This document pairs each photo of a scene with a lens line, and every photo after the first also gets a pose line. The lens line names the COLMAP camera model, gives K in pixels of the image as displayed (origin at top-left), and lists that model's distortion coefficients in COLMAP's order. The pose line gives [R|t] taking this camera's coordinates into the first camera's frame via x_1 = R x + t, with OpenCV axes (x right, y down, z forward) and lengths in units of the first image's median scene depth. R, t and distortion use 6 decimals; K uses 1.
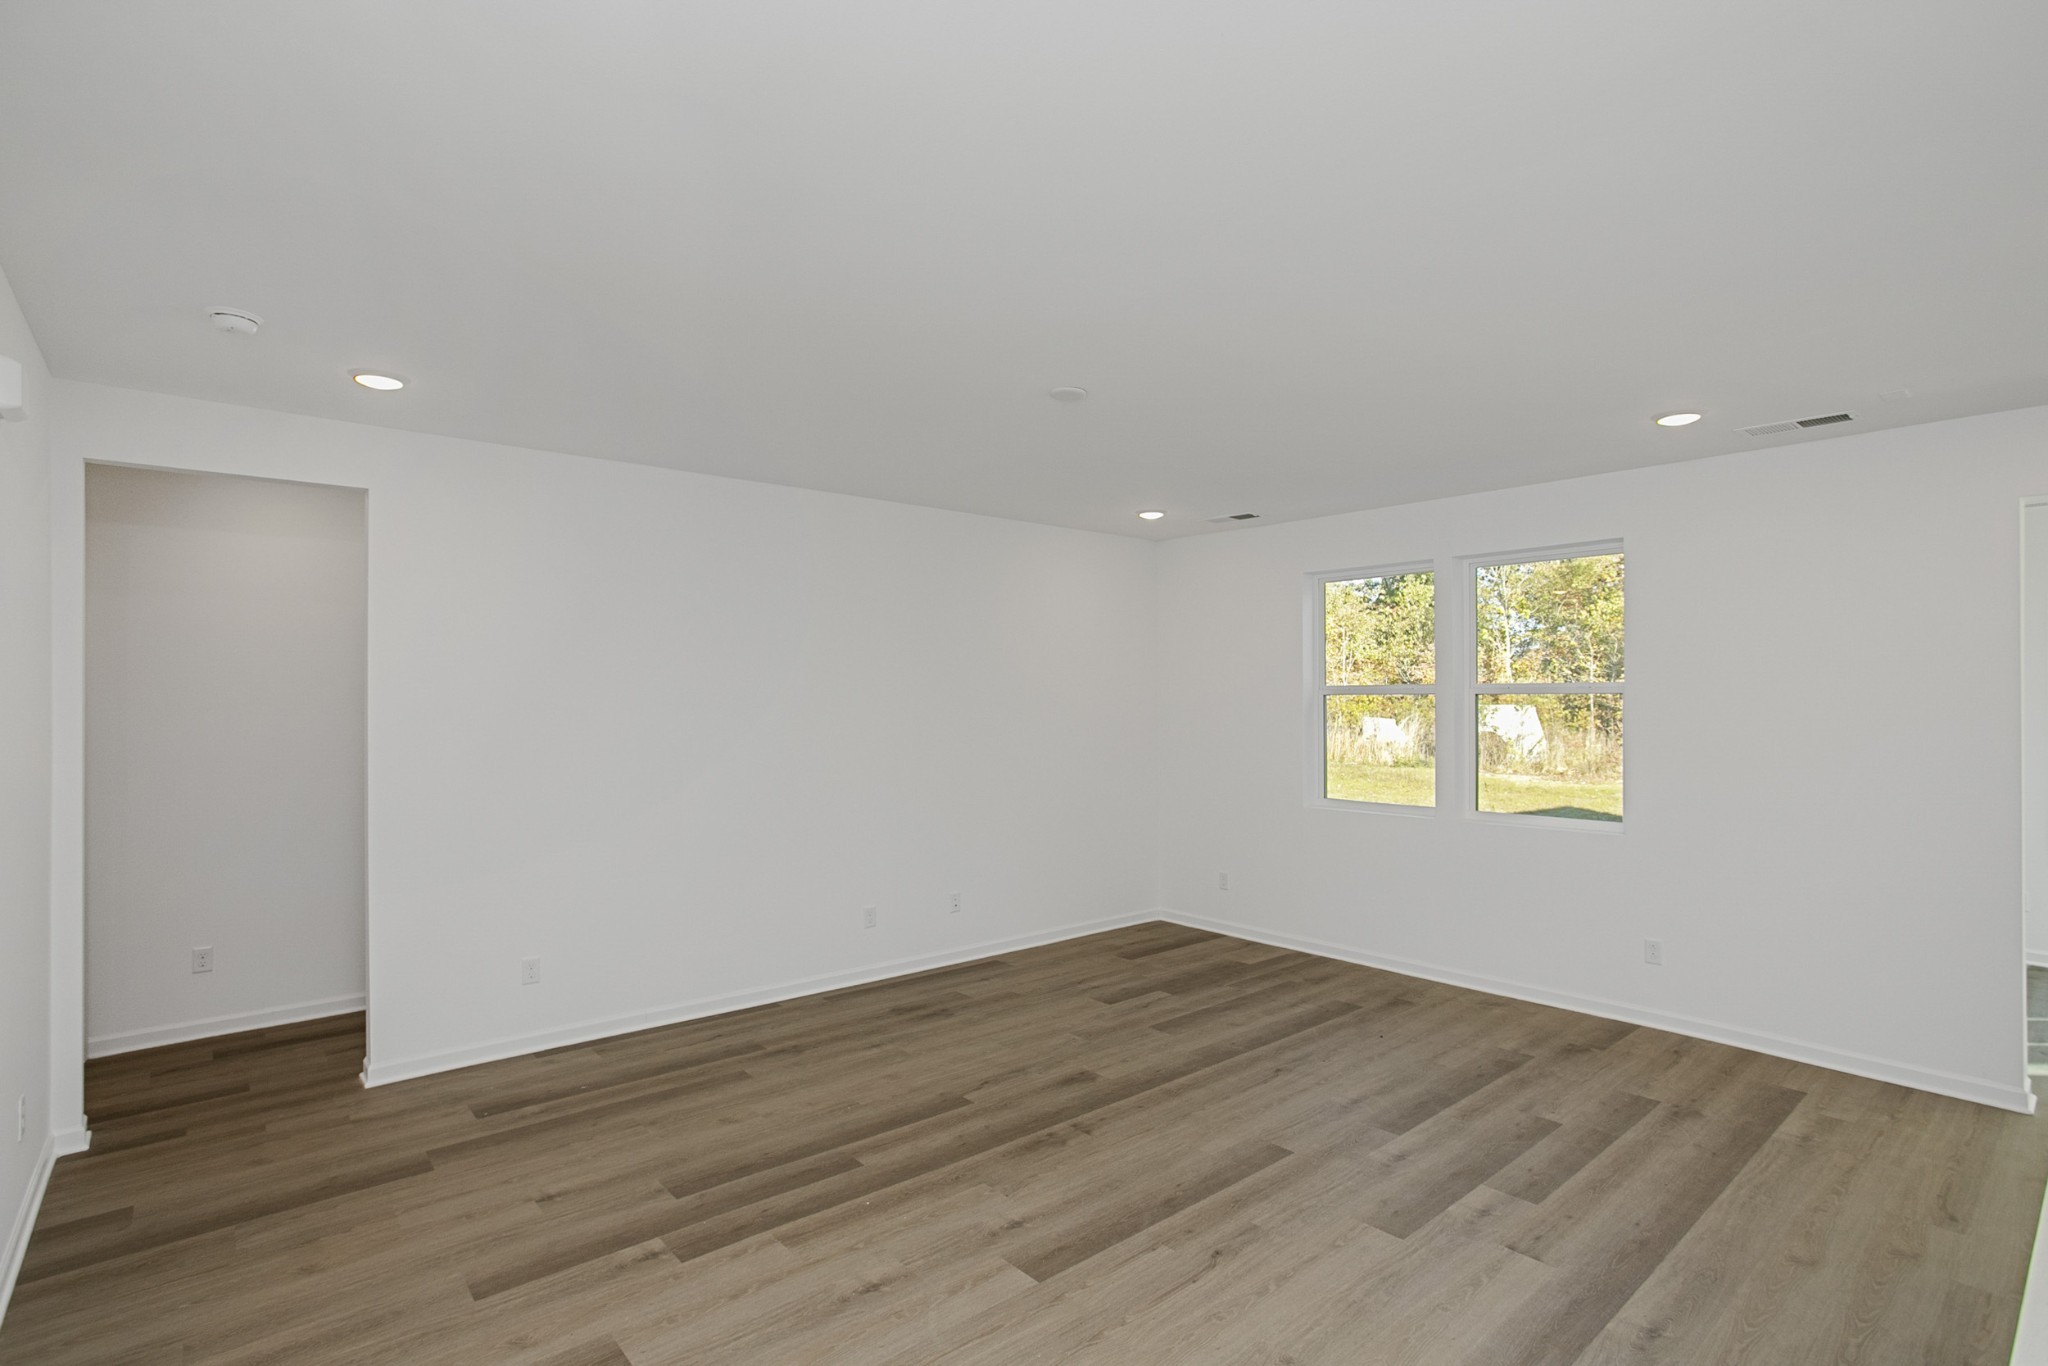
lens RADIAL K [[953.2, 0, 1025.7], [0, 953.2, 702.4], [0, 0, 1]] dist [0.003460, 0.003051]
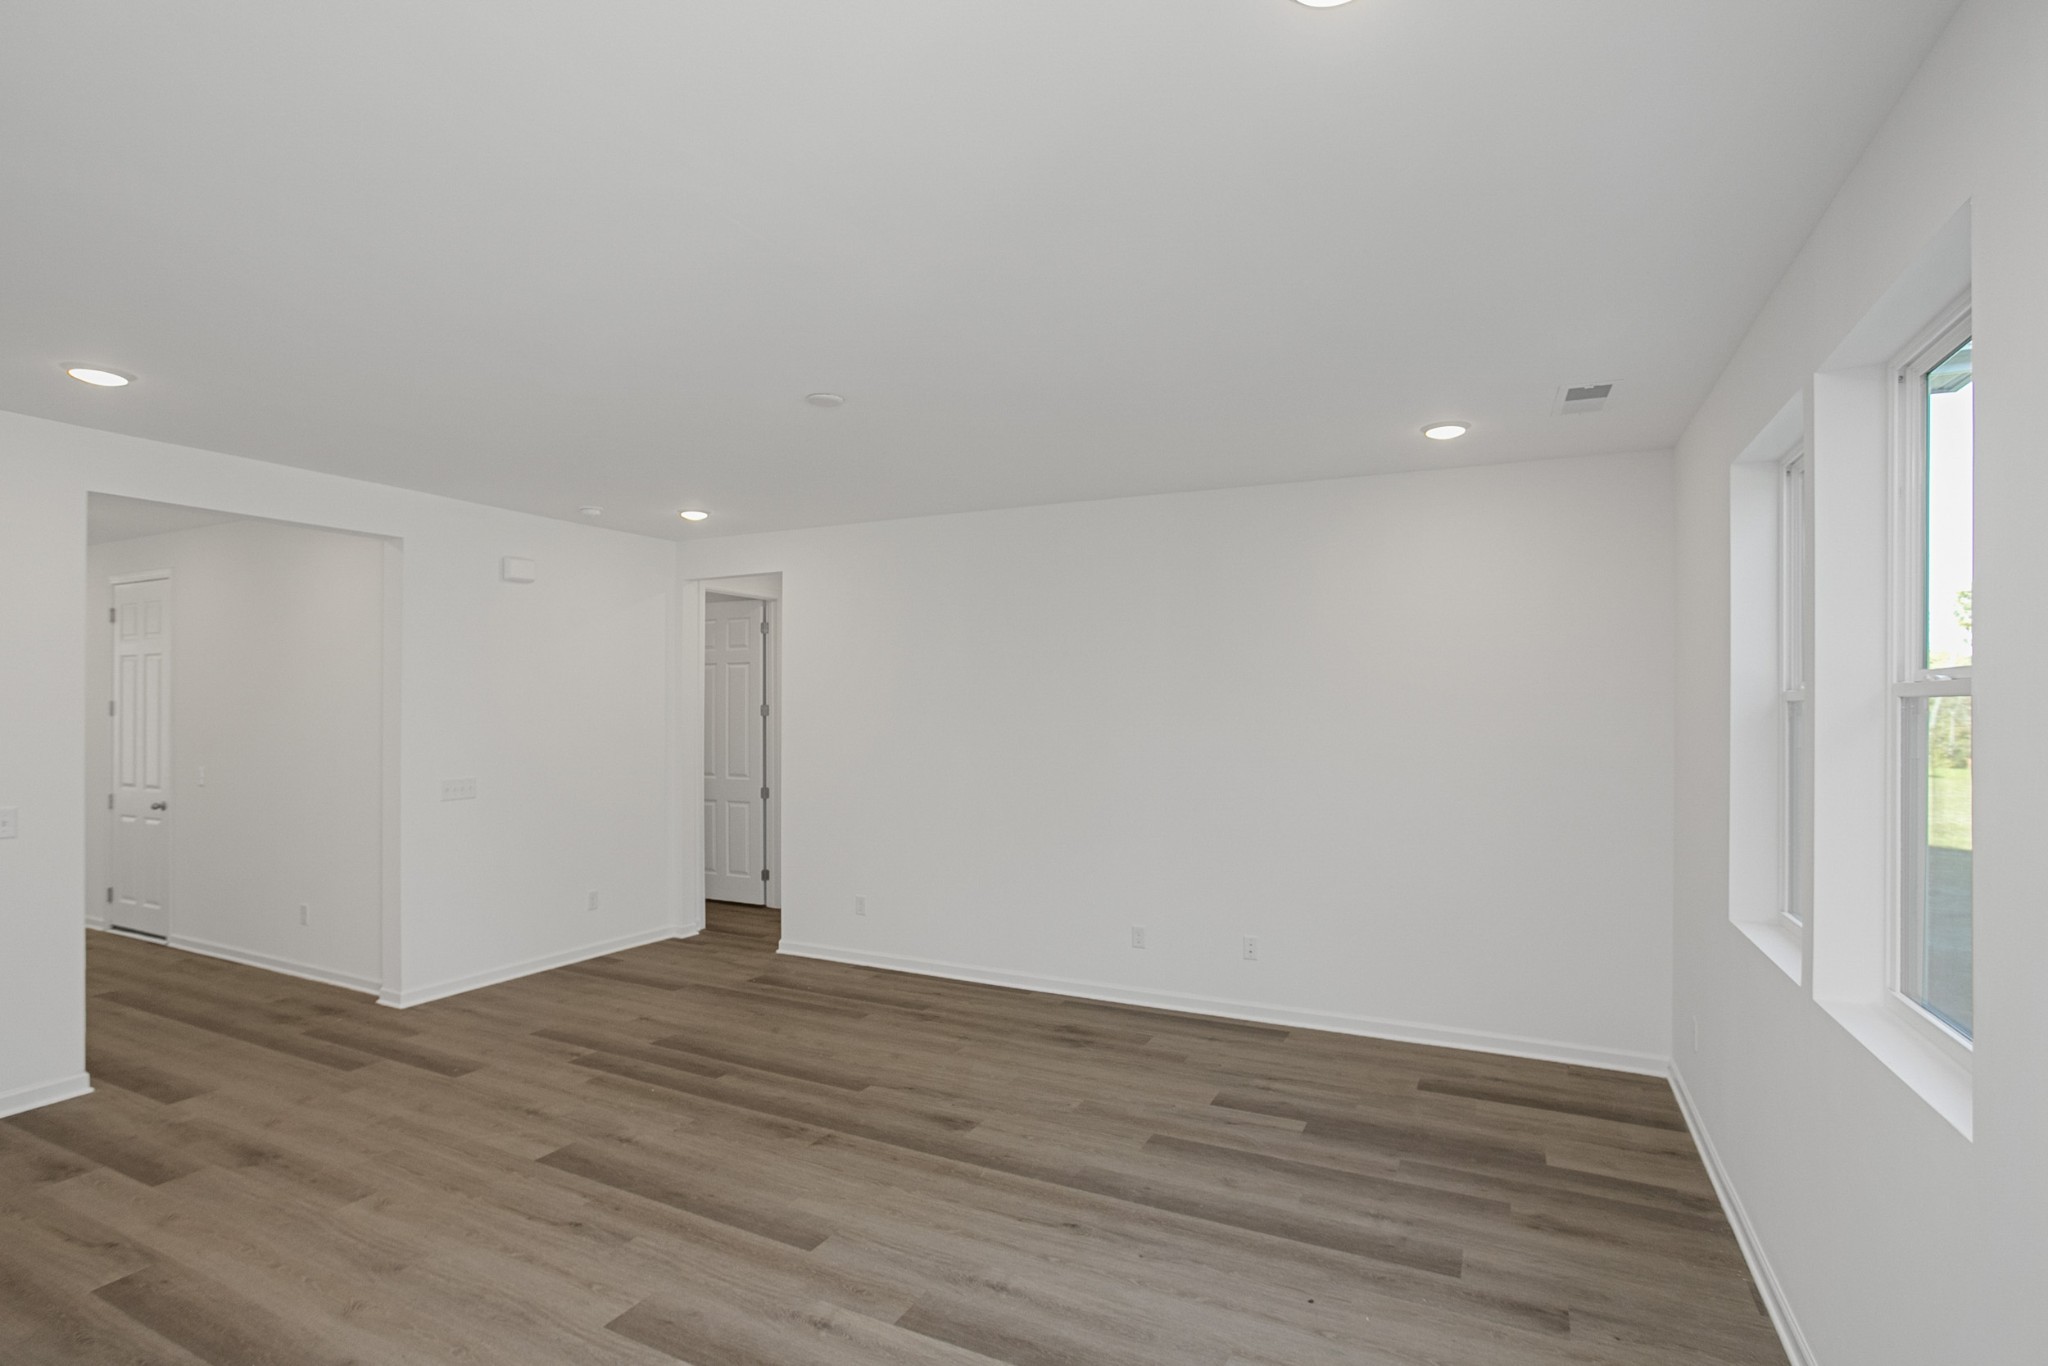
lens RADIAL K [[958.8, 0, 1036.9], [0, 958.8, 695.4], [0, 0, 1]] dist [-0.010444, 0.003333]
pose [[0.383779, -0.029771, -0.922945, 0.948087], [0.010295, 0.999556, -0.027961, 0.004291], [0.923368, 0.001230, 0.383915, 0.706189]]
